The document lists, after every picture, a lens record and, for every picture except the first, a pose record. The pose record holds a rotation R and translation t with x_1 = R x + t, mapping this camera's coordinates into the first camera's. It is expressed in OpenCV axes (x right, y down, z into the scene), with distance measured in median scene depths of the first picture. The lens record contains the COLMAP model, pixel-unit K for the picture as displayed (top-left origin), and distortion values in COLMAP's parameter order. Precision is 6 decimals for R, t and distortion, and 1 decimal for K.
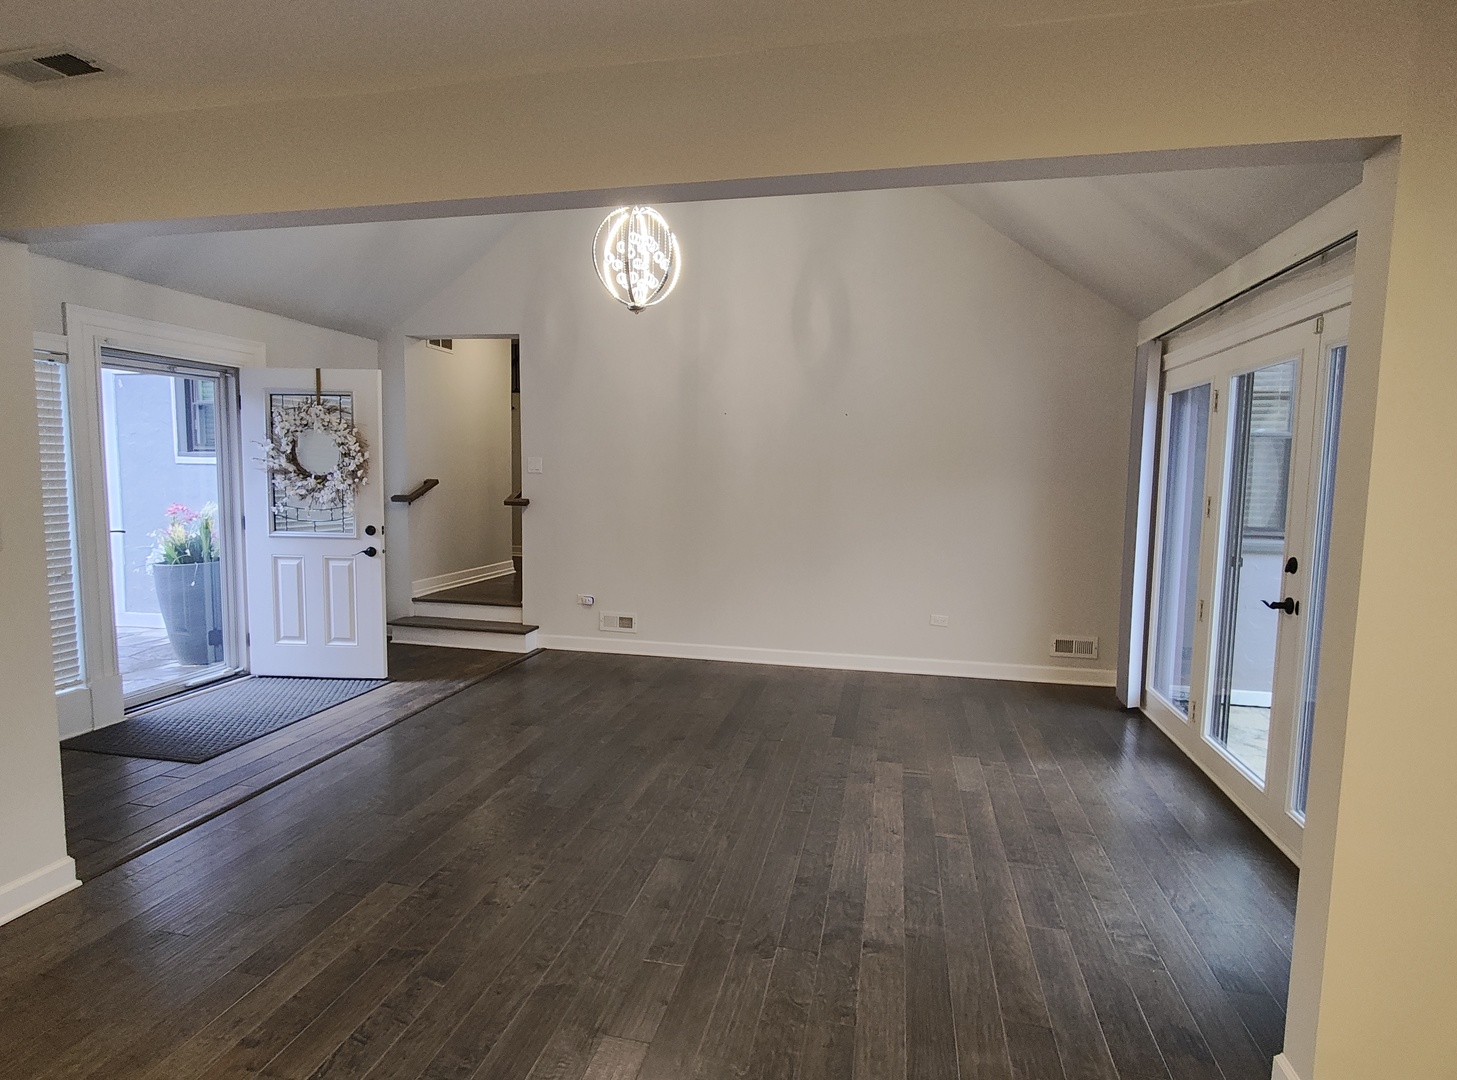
lens RADIAL K [[764.6, 0, 728.5], [0, 764.6, 540.0], [0, 0, 1]] dist [-0.018118, 0.013469]
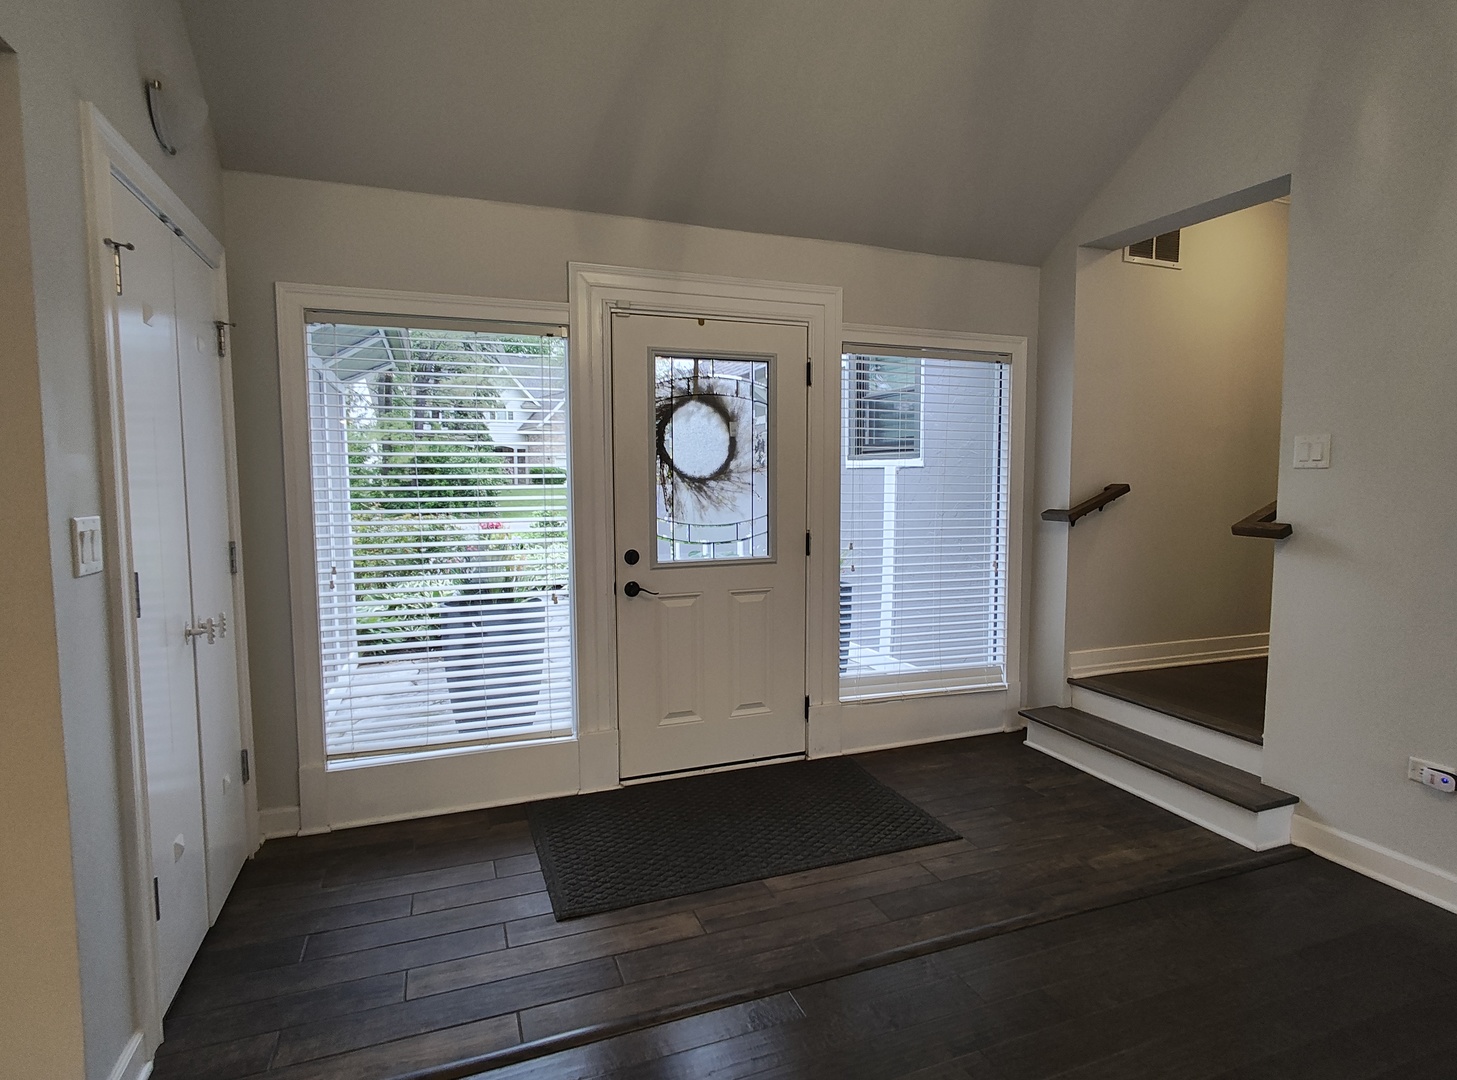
lens RADIAL K [[764.6, 0, 728.5], [0, 764.6, 540.0], [0, 0, 1]] dist [-0.018118, 0.013469]
pose [[0.542665, 0.054272, -0.838194, -0.057846], [-0.067384, 0.997507, 0.020961, -0.030429], [0.837242, 0.045106, 0.544969, 0.455534]]
